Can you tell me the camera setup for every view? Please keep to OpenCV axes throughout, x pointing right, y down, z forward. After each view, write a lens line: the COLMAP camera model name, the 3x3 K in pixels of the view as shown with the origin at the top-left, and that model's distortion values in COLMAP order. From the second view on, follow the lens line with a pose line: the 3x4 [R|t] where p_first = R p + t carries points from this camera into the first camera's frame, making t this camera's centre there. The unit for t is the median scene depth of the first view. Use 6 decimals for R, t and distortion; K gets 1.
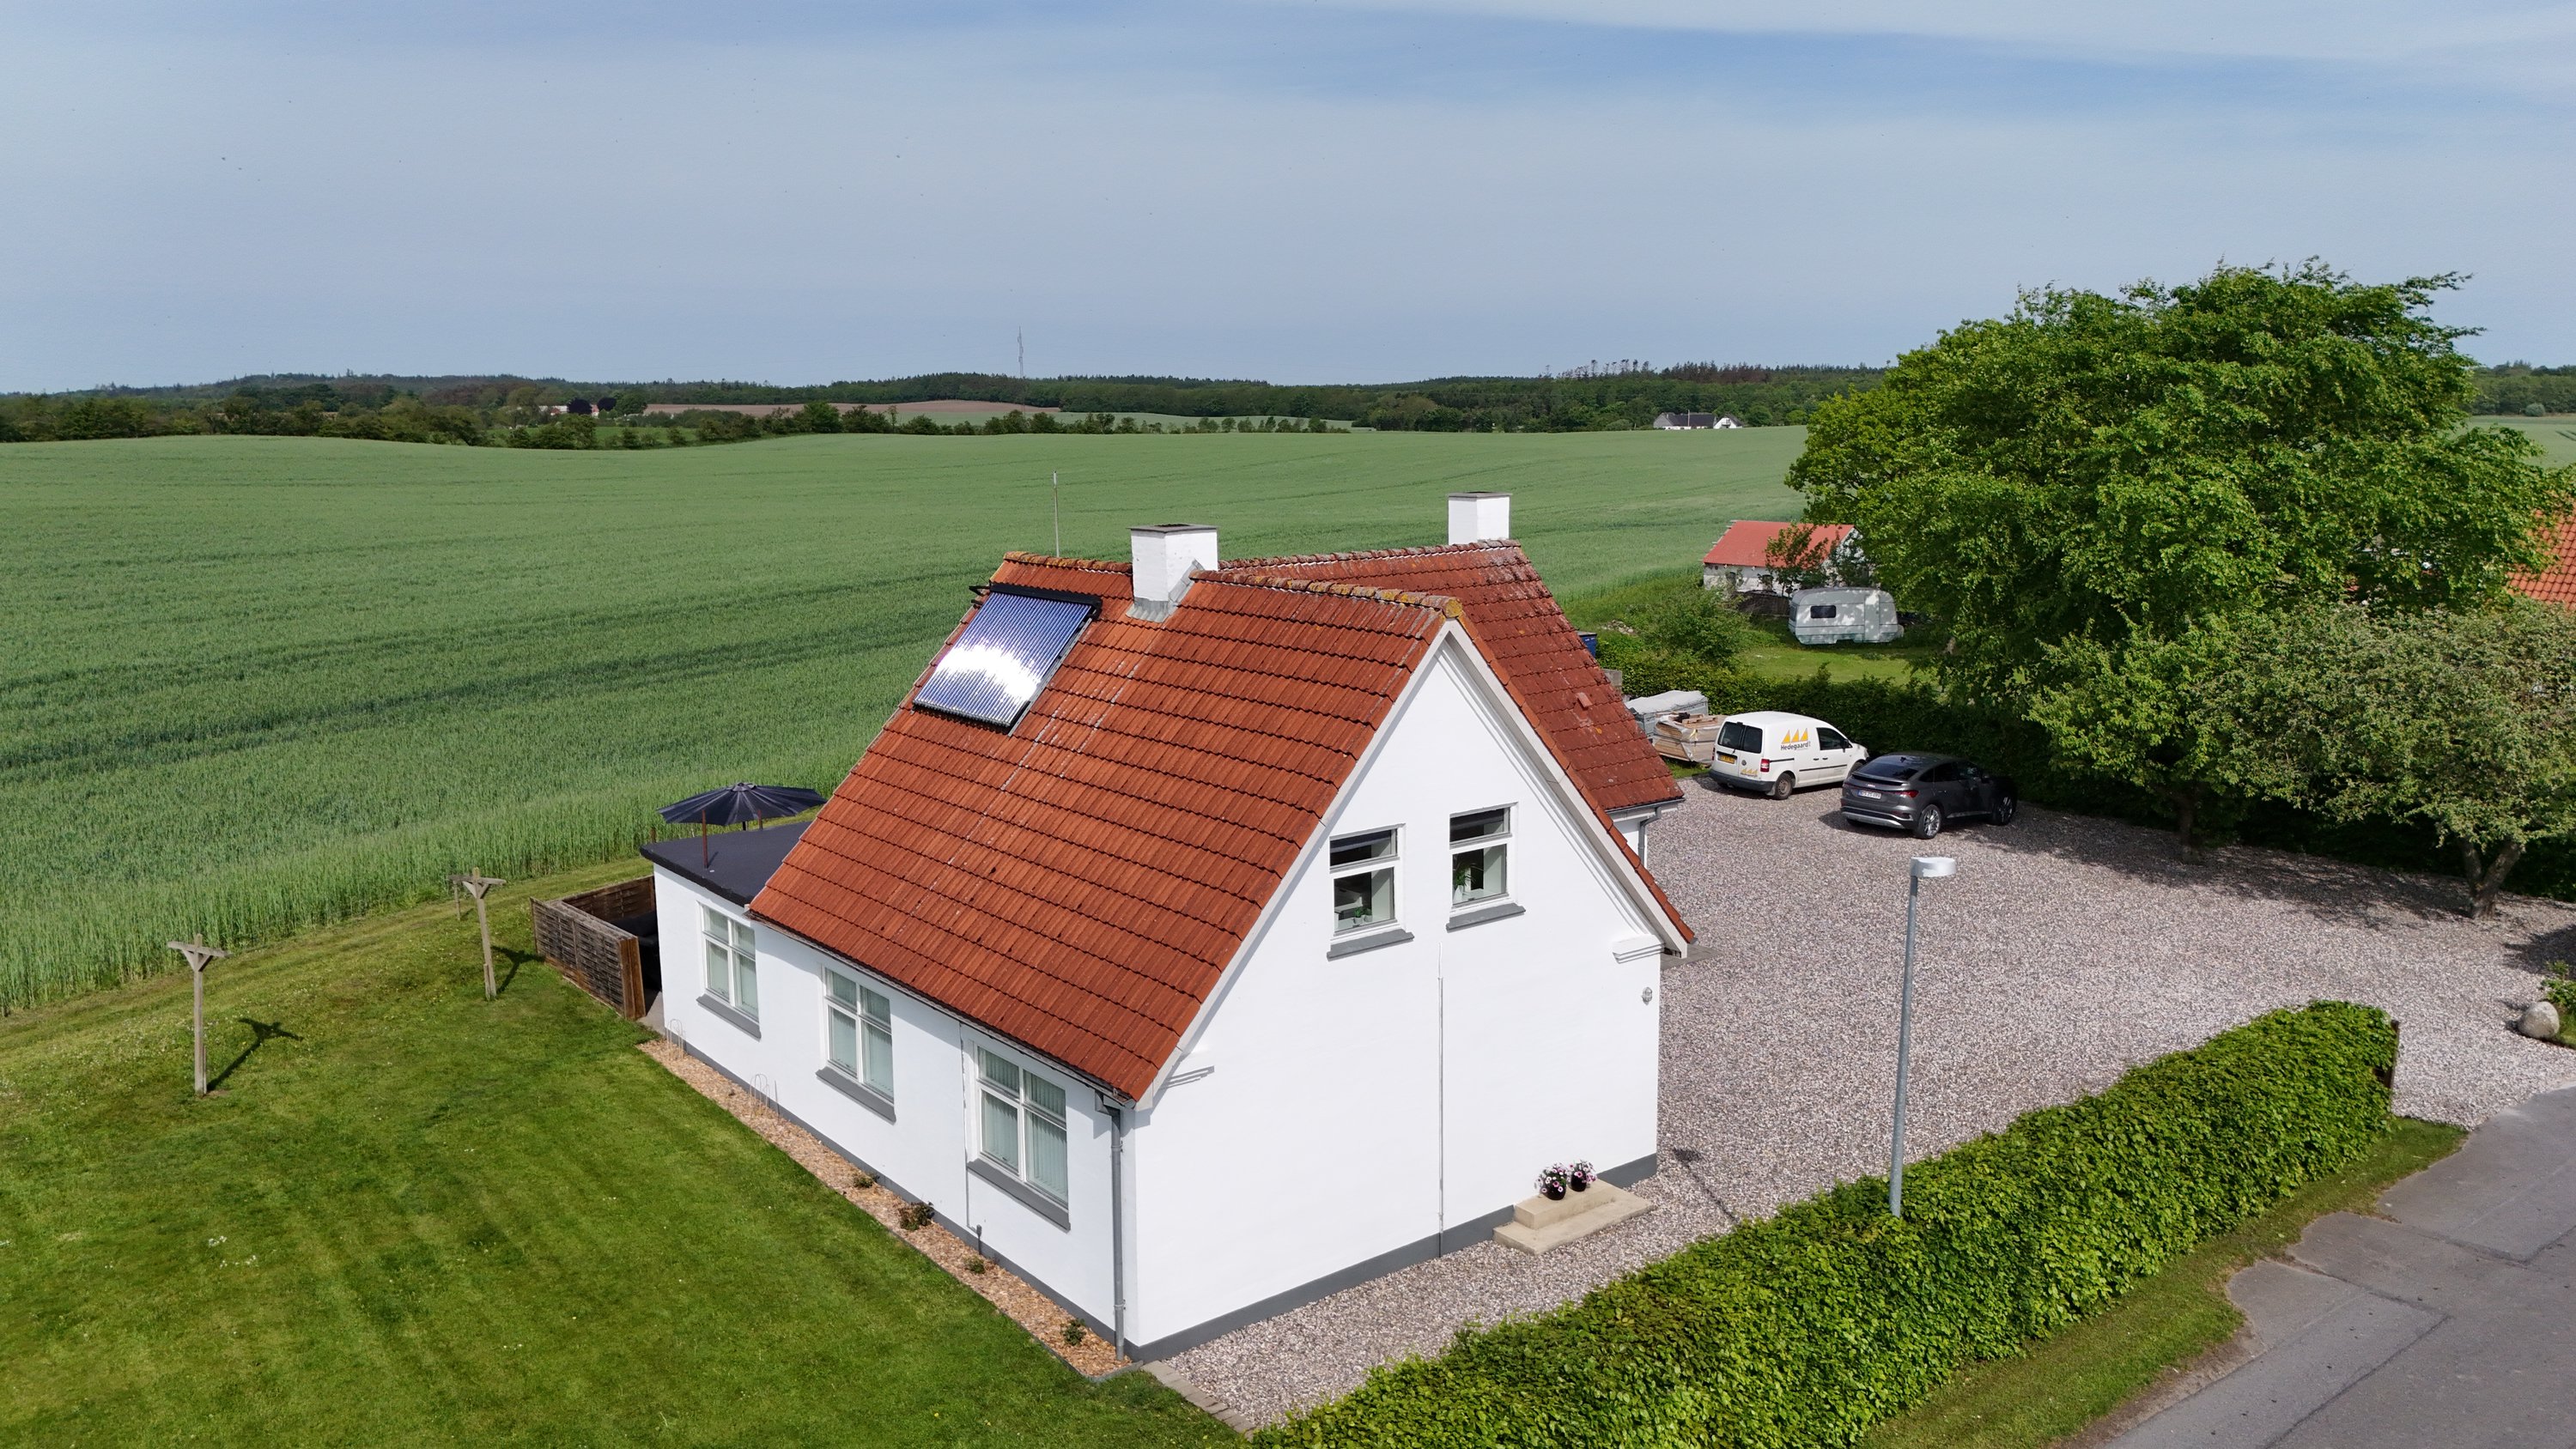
lens RADIAL K [[1886.7, 0, 1288.0], [0, 1886.7, 724.5], [0, 0, 1]] dist [0.103323, -0.118346]
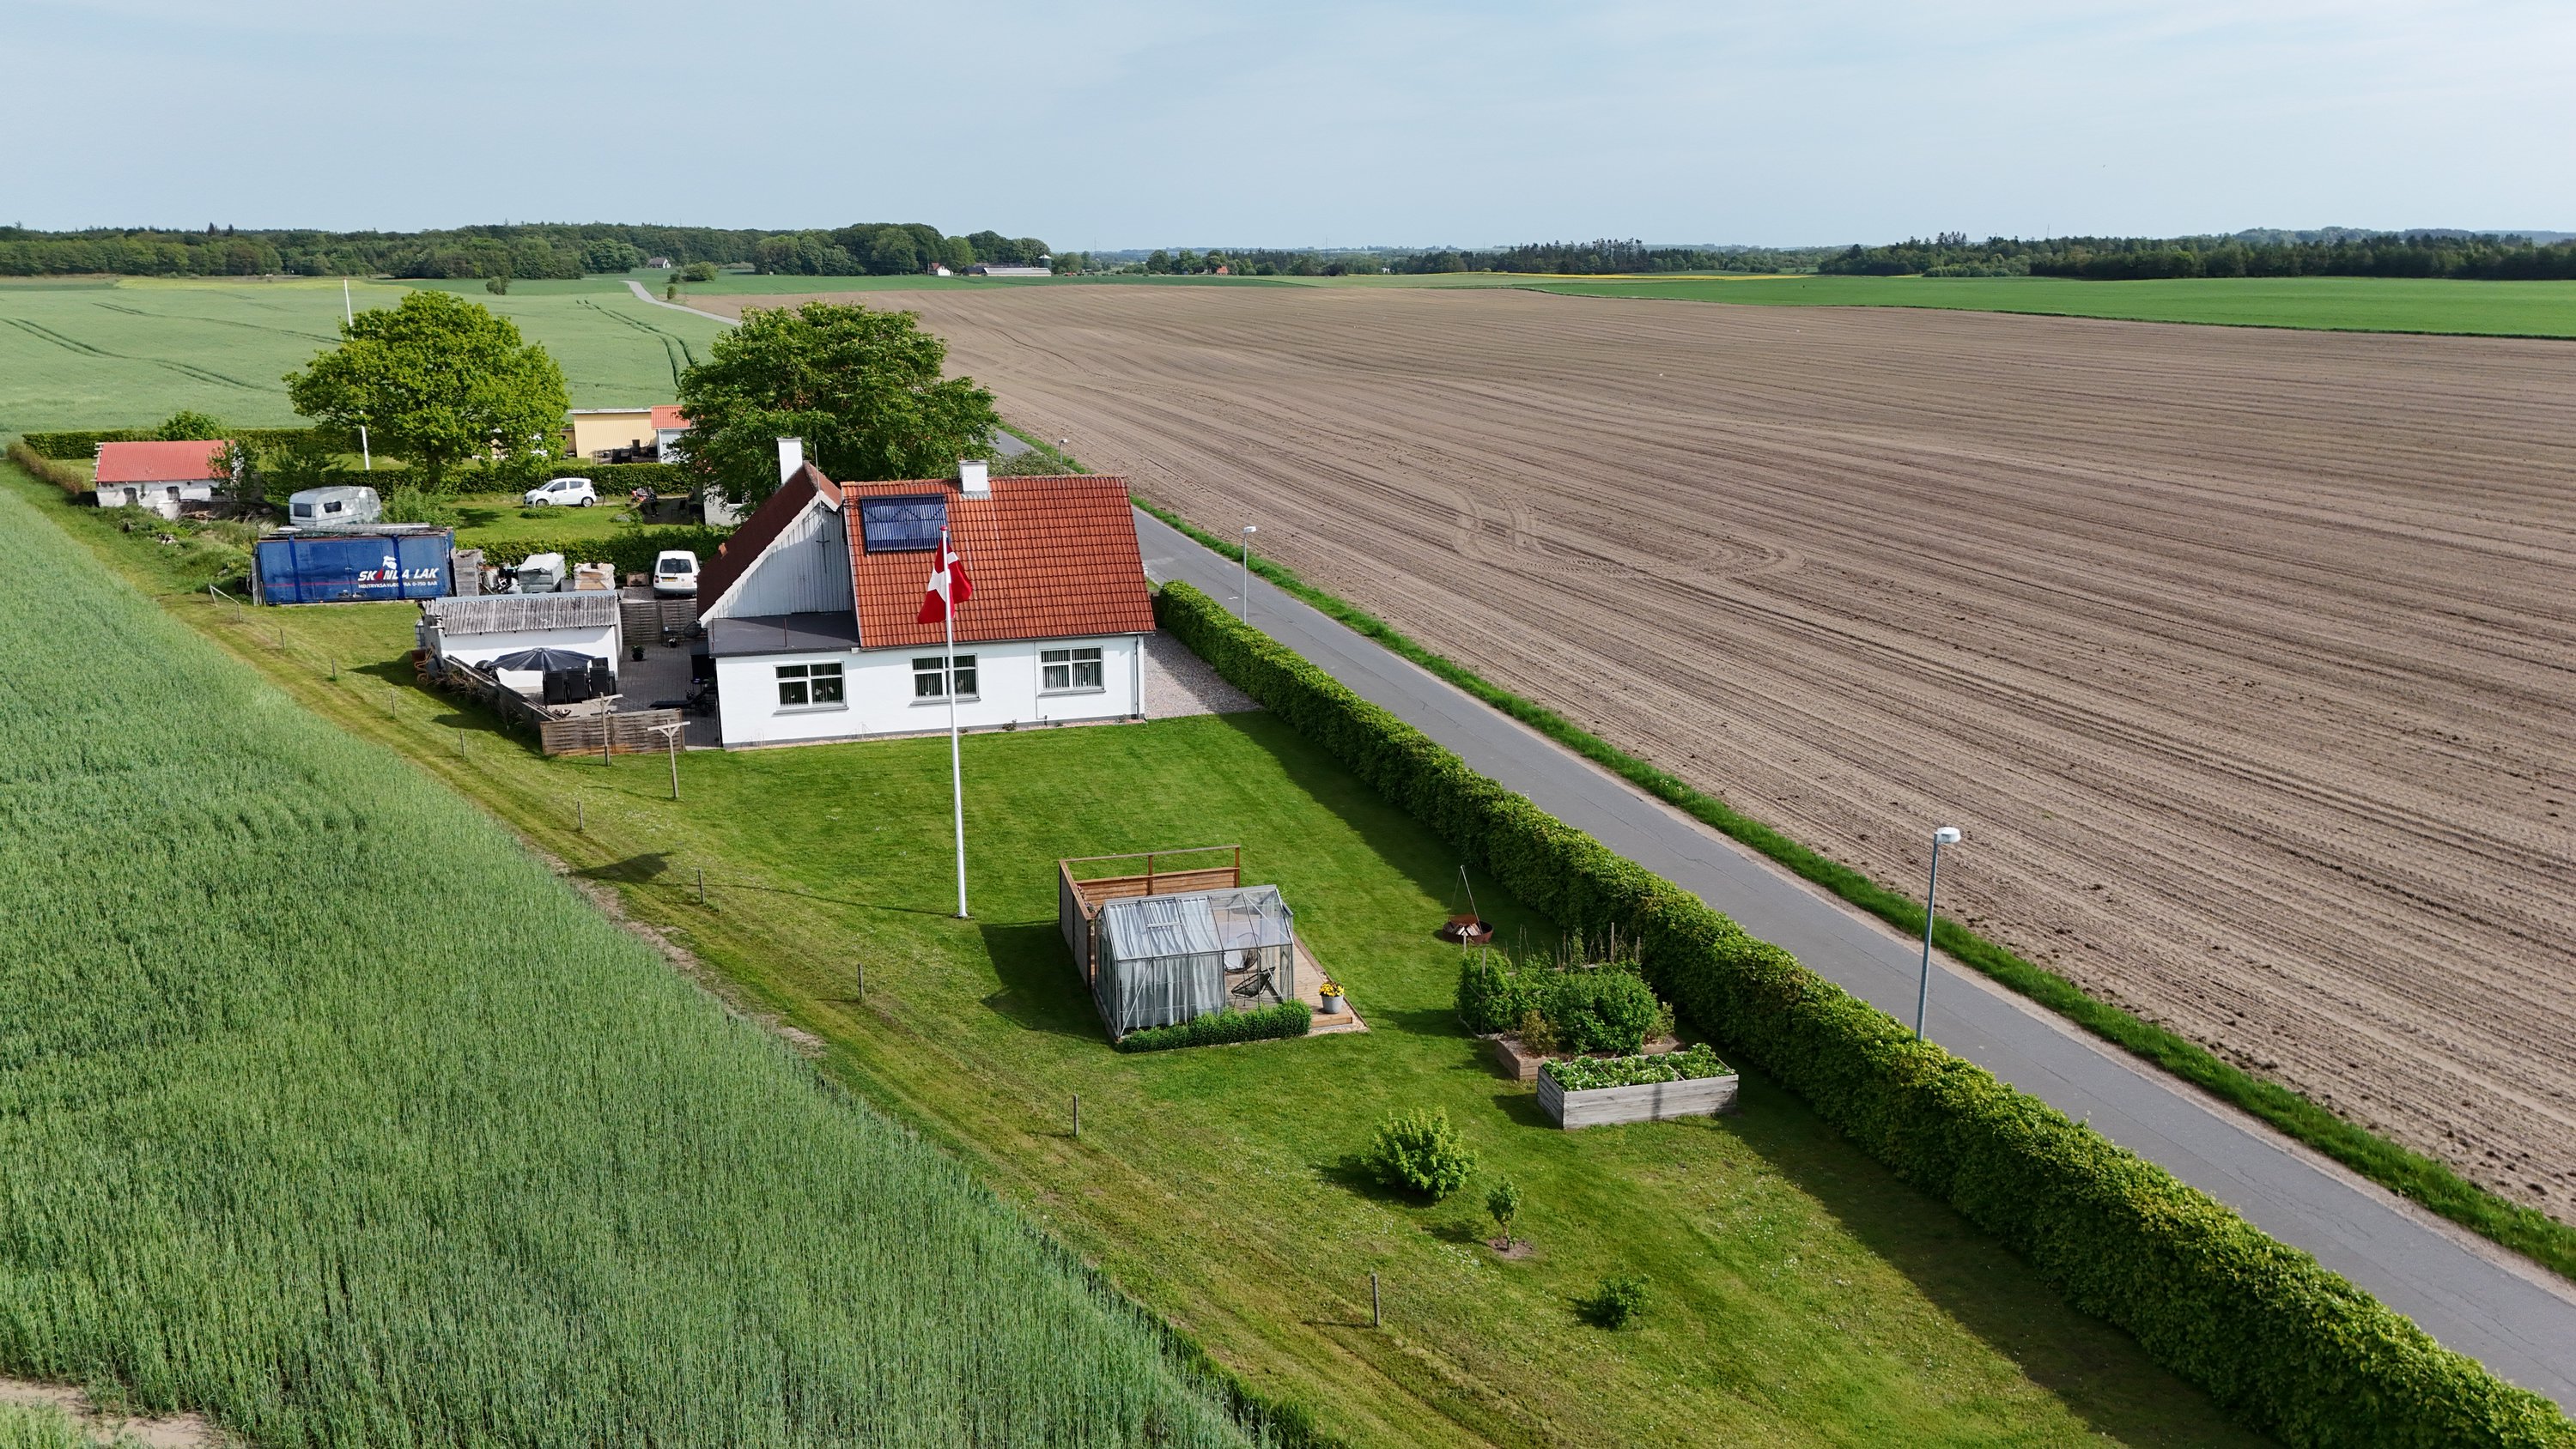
lens RADIAL K [[1869.0, 0, 1288.0], [0, 1869.0, 724.5], [0, 0, 1]] dist [0.197891, -0.408782]
pose [[0.361880, -0.218694, 0.906210, -1.749840], [0.152282, 0.972904, 0.173978, -0.104574], [-0.919703, 0.075040, 0.385377, -0.274126]]
